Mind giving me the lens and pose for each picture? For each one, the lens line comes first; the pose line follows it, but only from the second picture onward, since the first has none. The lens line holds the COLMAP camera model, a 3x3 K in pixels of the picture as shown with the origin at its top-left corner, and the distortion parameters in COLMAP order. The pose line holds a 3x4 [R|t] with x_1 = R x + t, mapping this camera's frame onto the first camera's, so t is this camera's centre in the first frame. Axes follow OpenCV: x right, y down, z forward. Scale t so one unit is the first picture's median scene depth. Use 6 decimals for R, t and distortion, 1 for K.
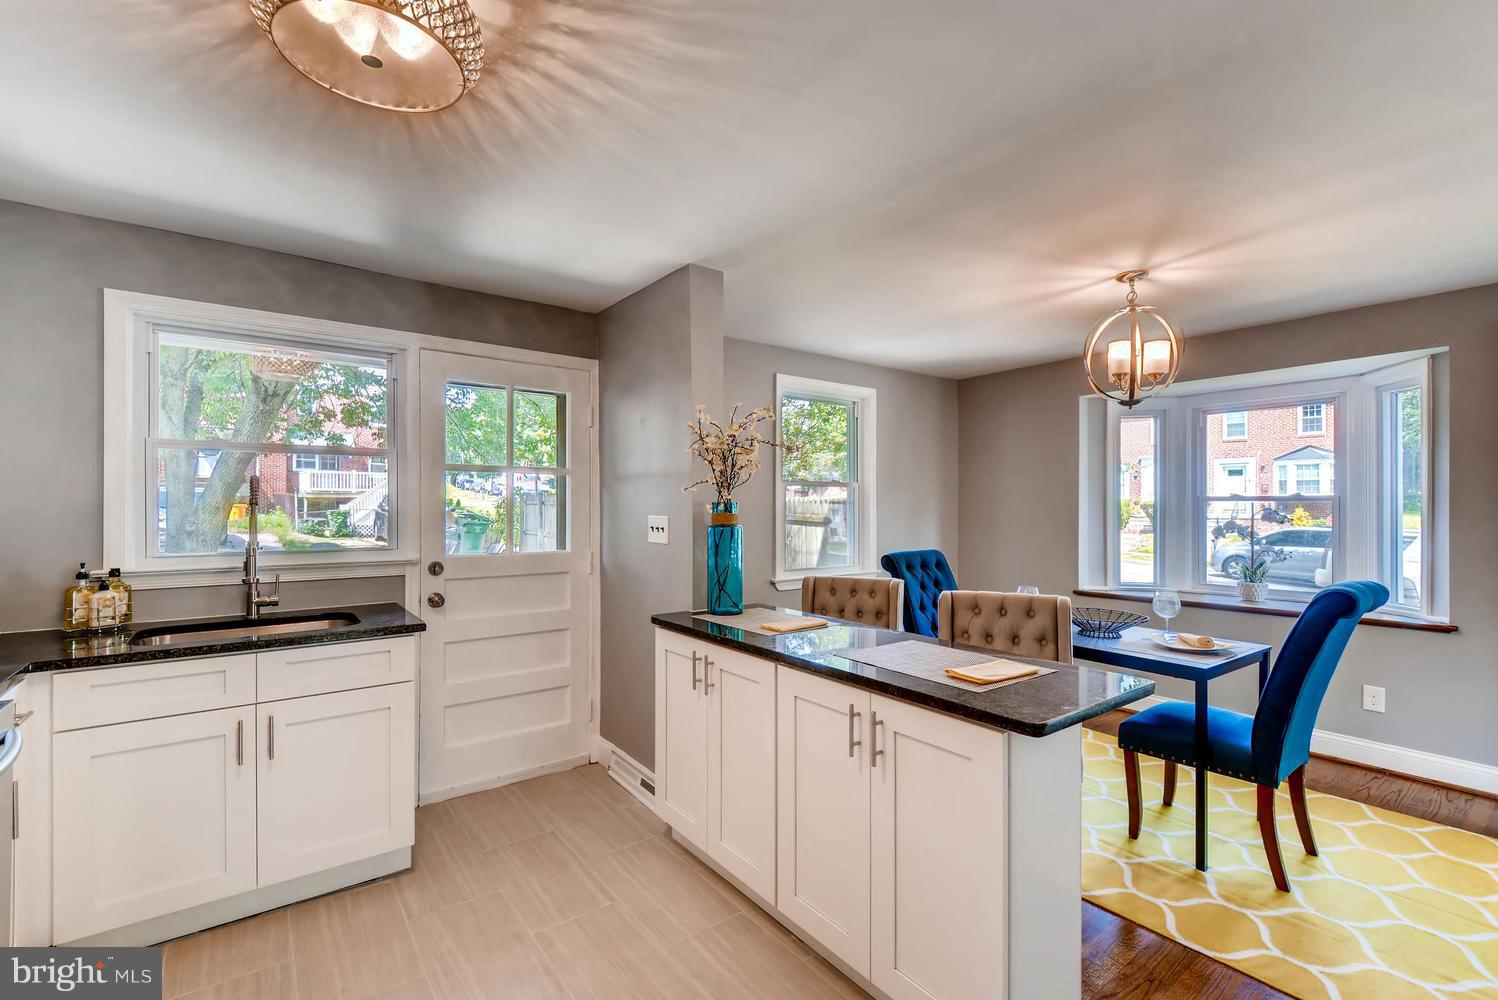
lens RADIAL K [[660.1, 0, 741.4], [0, 660.1, 509.0], [0, 0, 1]] dist [0.008987, -0.000541]
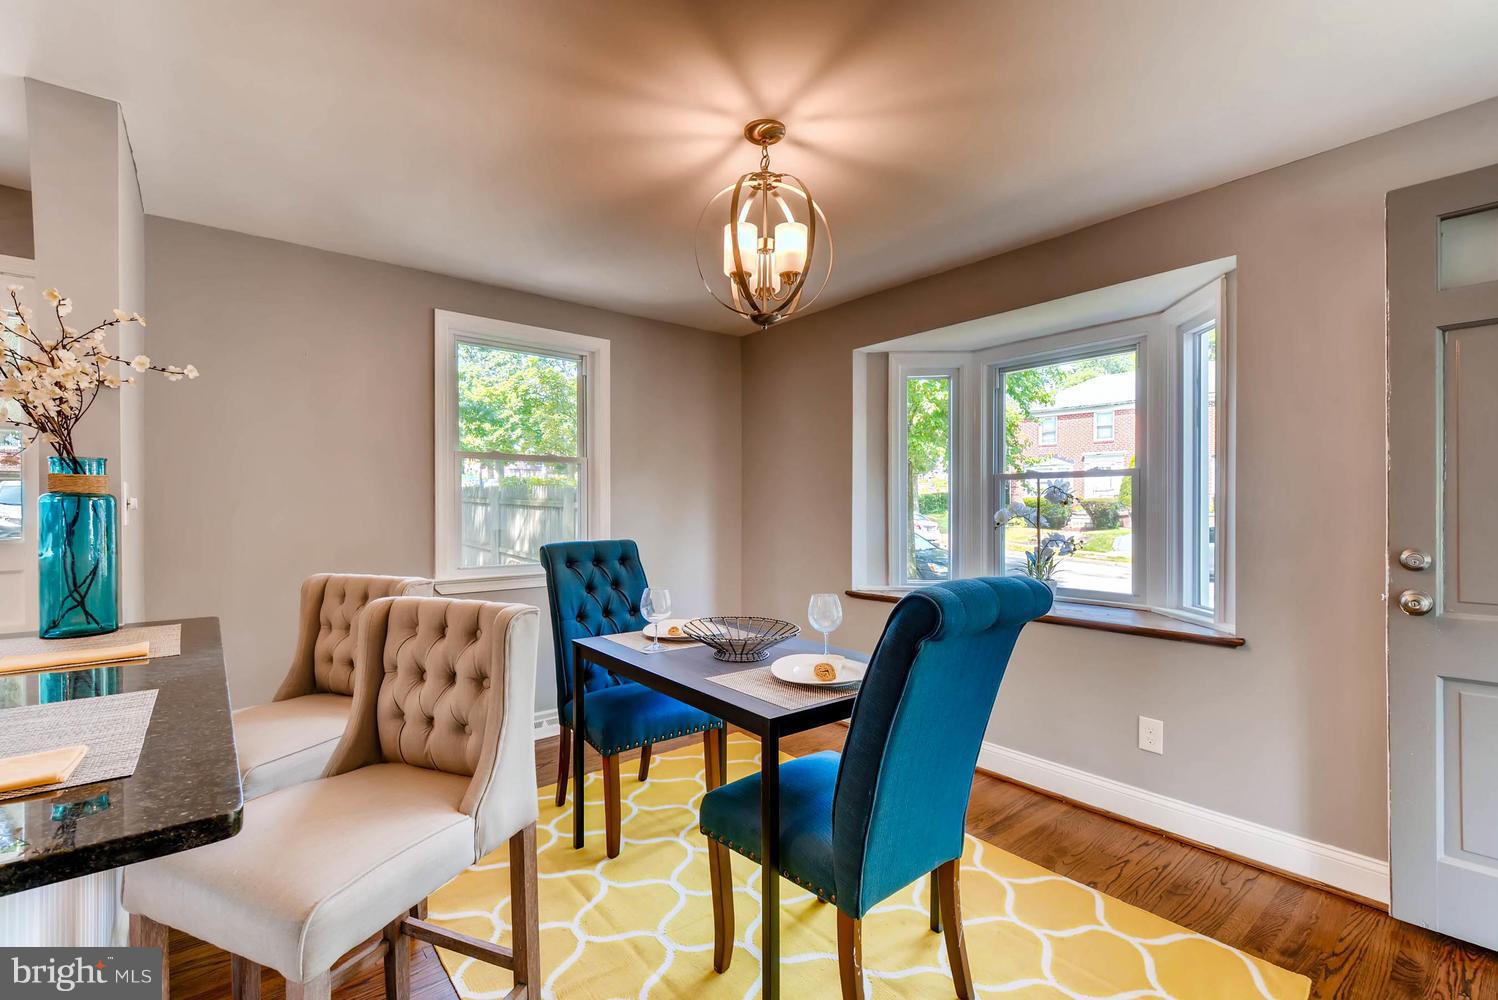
lens RADIAL K [[660.1, 0, 741.4], [0, 660.1, 509.0], [0, 0, 1]] dist [0.008987, -0.000541]
pose [[0.999177, 0.000536, 0.040553, 0.458081], [-0.000568, 1.000000, 0.000769, 0.030190], [-0.040553, -0.000791, 0.999177, 0.272332]]
